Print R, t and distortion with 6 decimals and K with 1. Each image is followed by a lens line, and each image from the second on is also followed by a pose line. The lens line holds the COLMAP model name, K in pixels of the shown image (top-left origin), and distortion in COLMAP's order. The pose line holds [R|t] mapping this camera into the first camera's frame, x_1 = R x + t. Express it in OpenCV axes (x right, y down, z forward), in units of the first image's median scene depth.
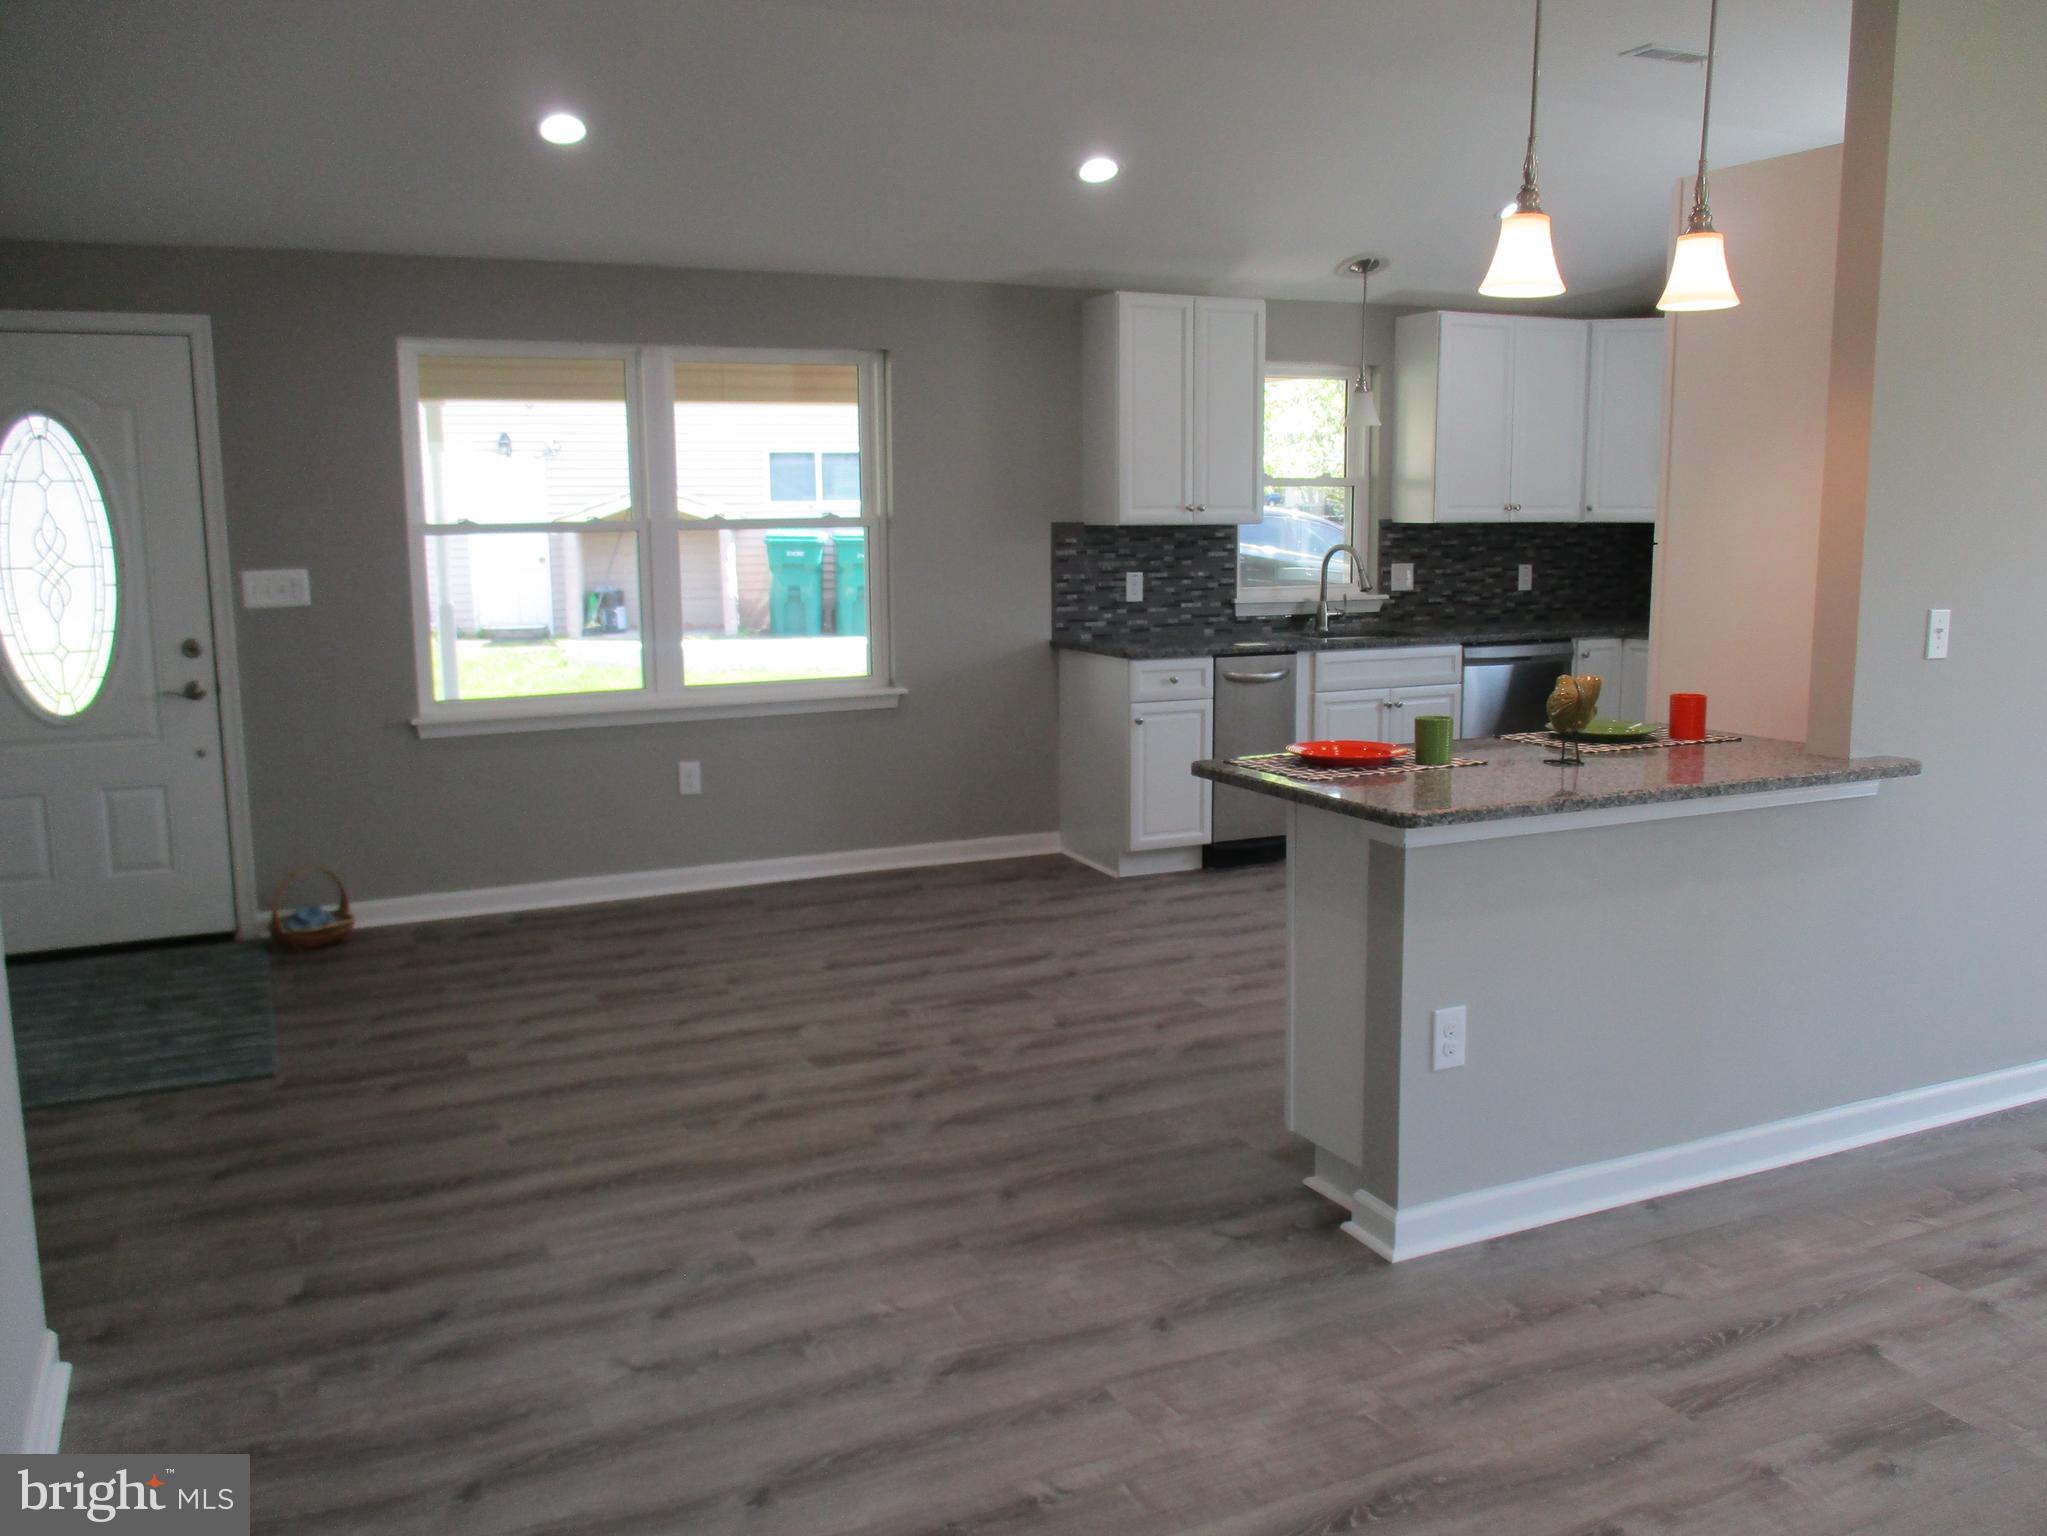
lens RADIAL K [[1726.1, 0, 1042.1], [0, 1726.1, 752.0], [0, 0, 1]] dist [-0.014087, 0.008965]
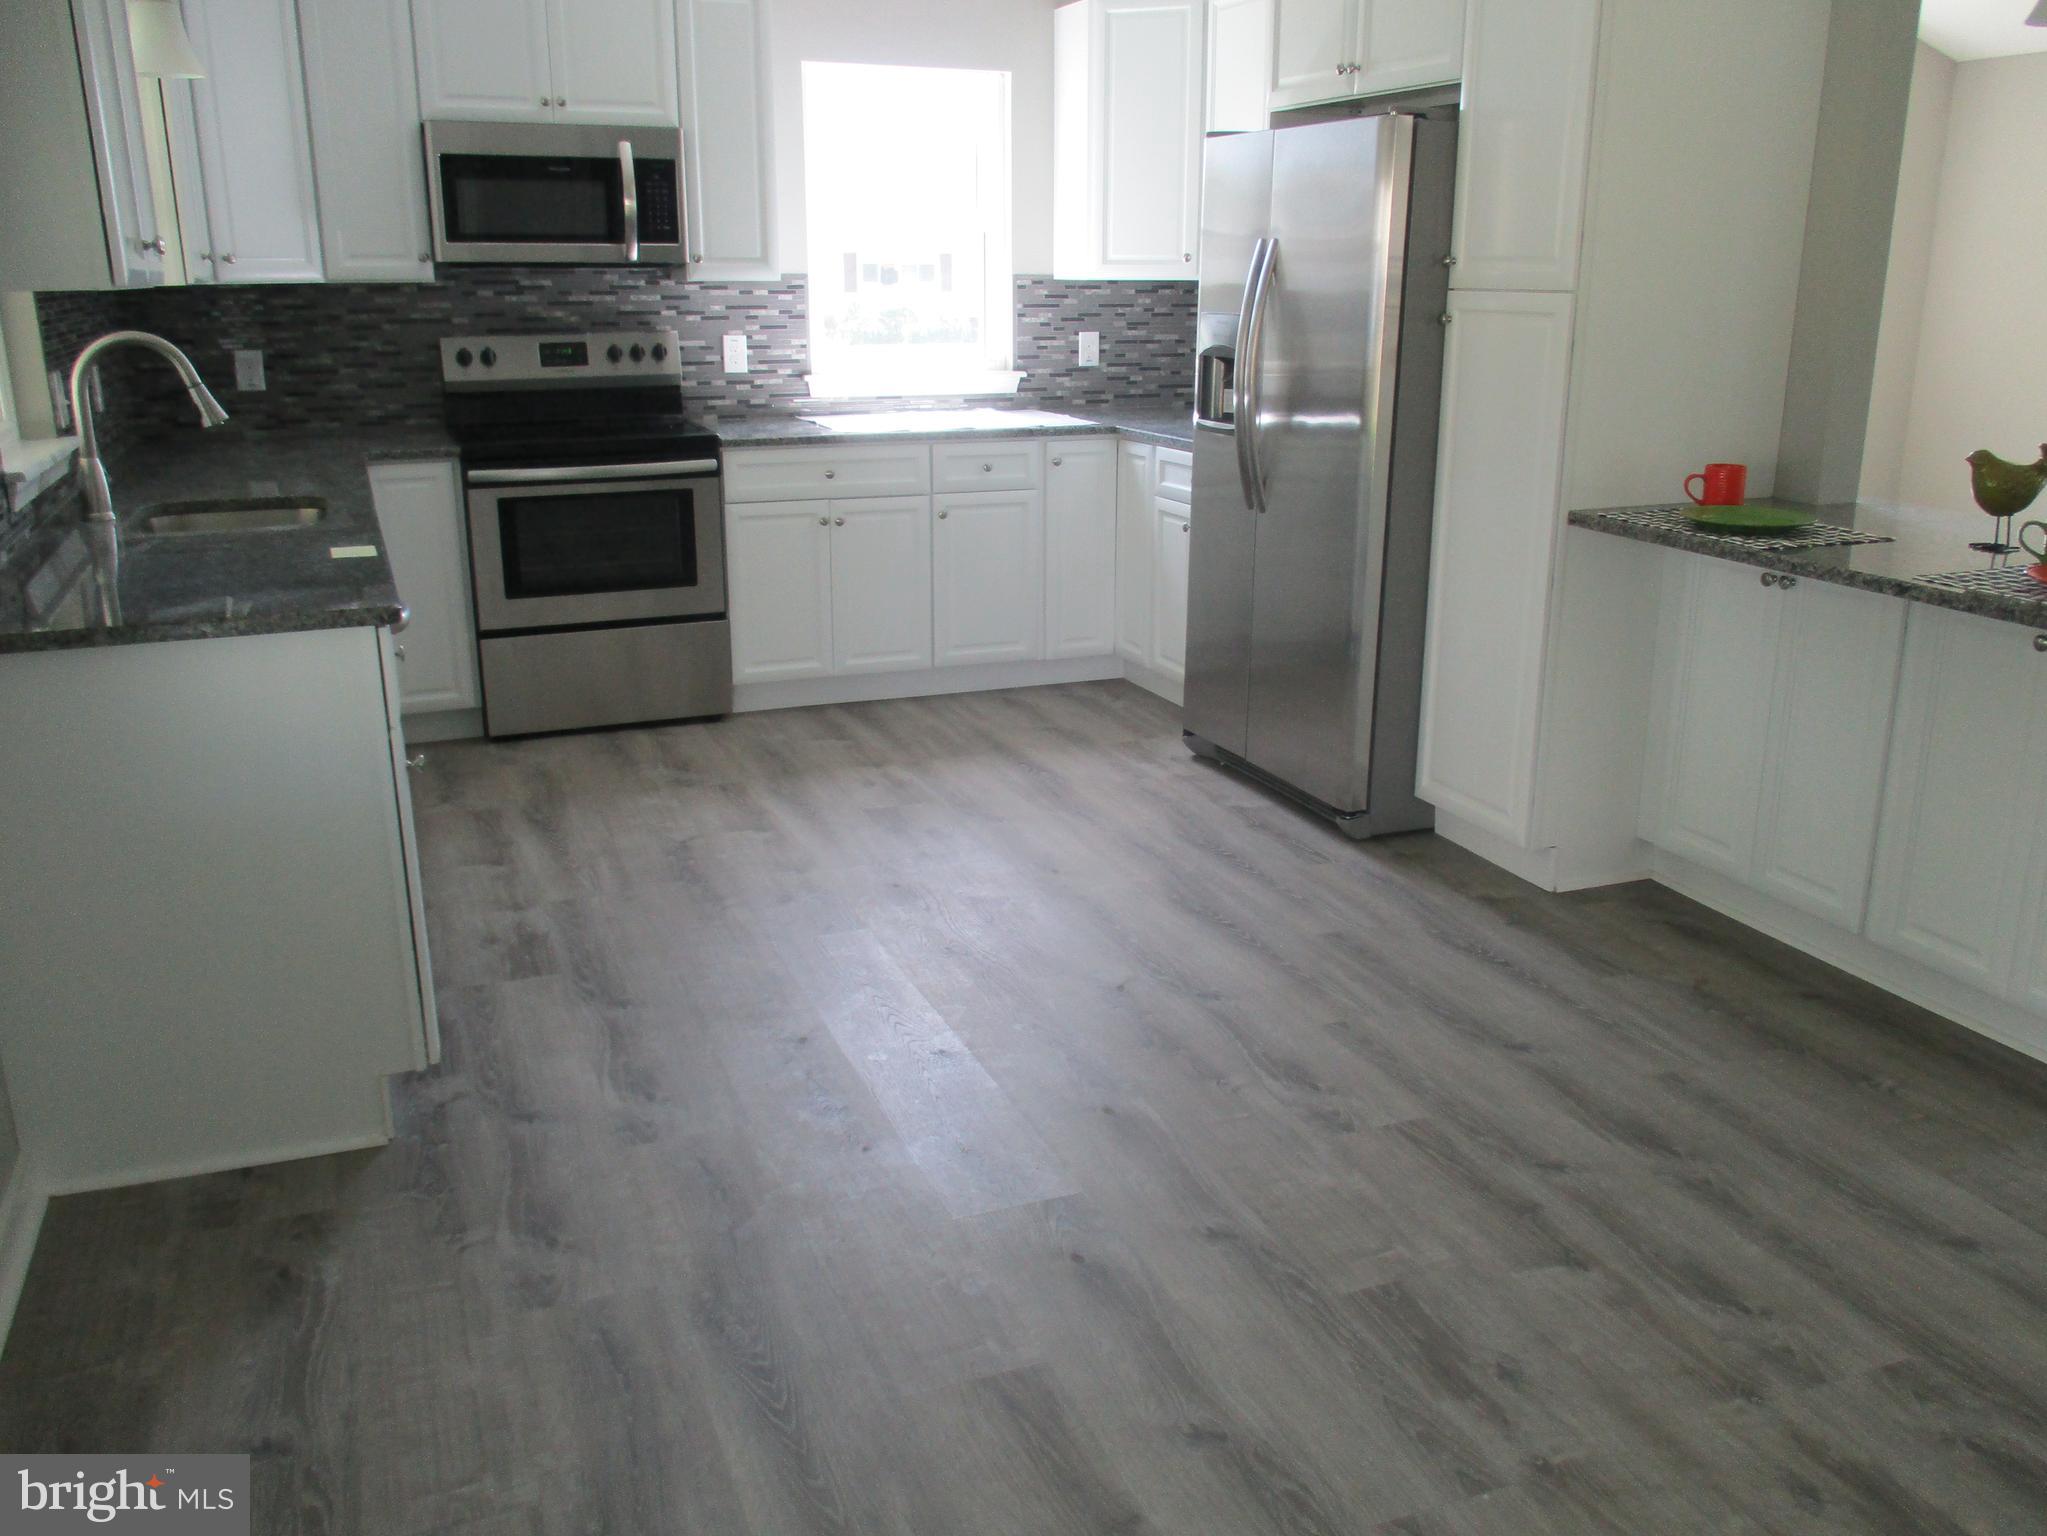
lens RADIAL K [[1726.1, 0, 1042.1], [0, 1726.1, 752.0], [0, 0, 1]] dist [-0.014087, 0.008965]
pose [[0.069813, -0.273221, 0.959415, -0.314019], [0.151403, 0.953522, 0.260526, -0.101266], [-0.986004, 0.127070, 0.107935, 0.751262]]
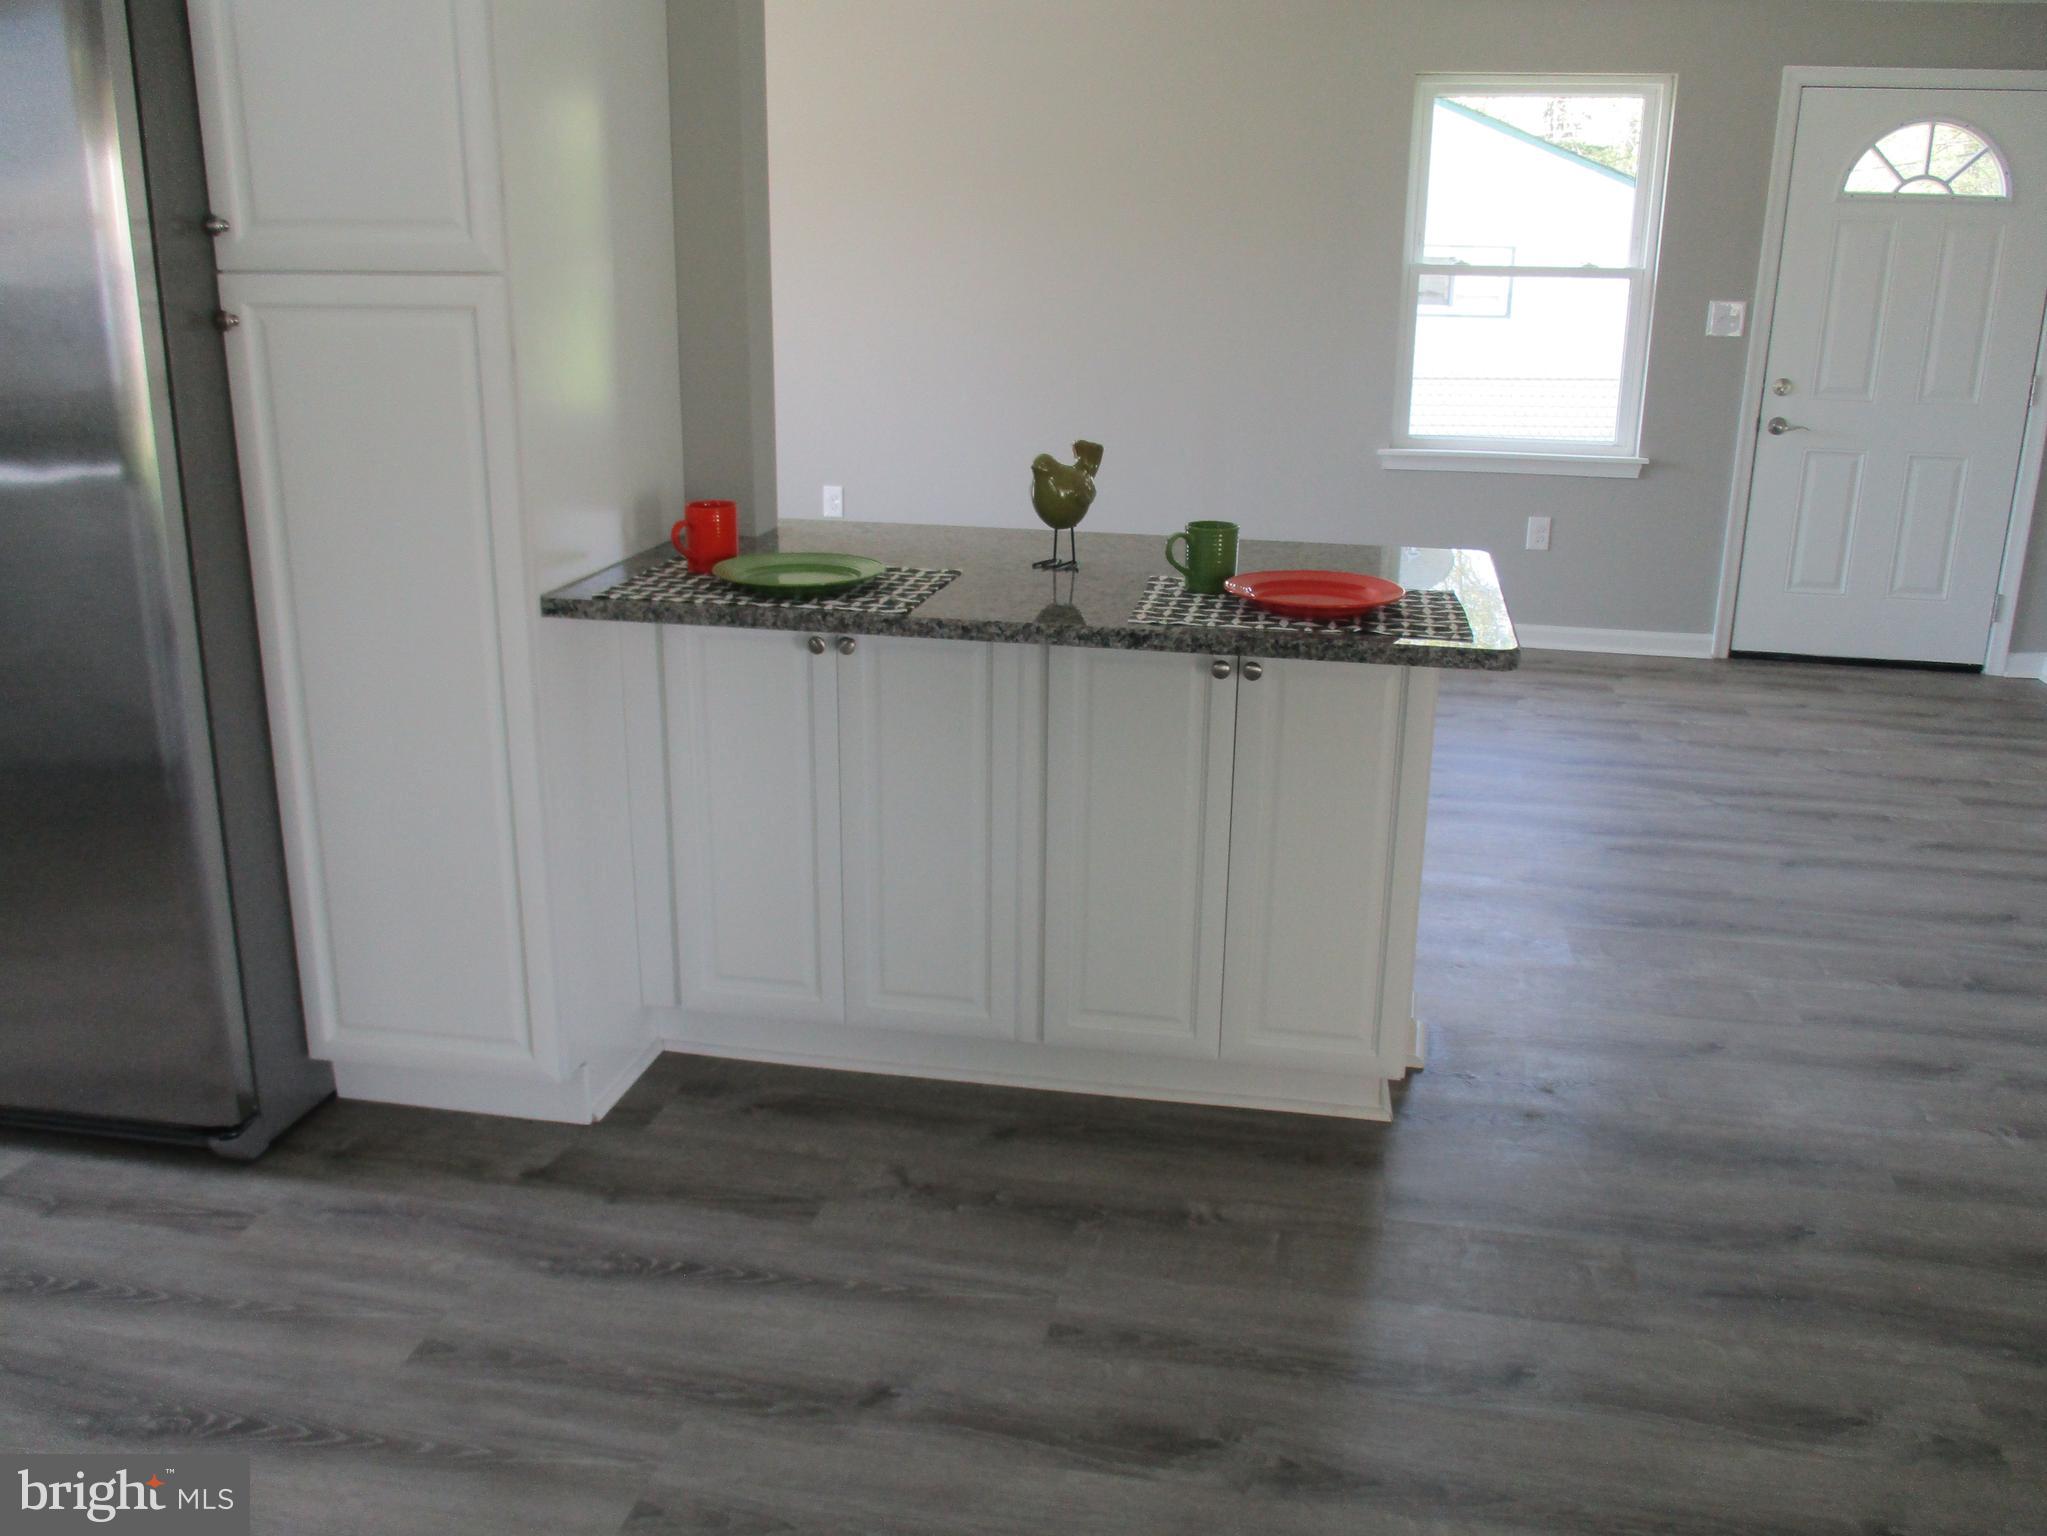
lens RADIAL K [[1726.1, 0, 1042.1], [0, 1726.1, 752.0], [0, 0, 1]] dist [-0.014087, 0.008965]
pose [[-0.801118, -0.174146, 0.572610, -0.069410], [0.082883, 0.915234, 0.394306, -0.112962], [-0.592739, 0.363345, -0.718777, 0.847702]]
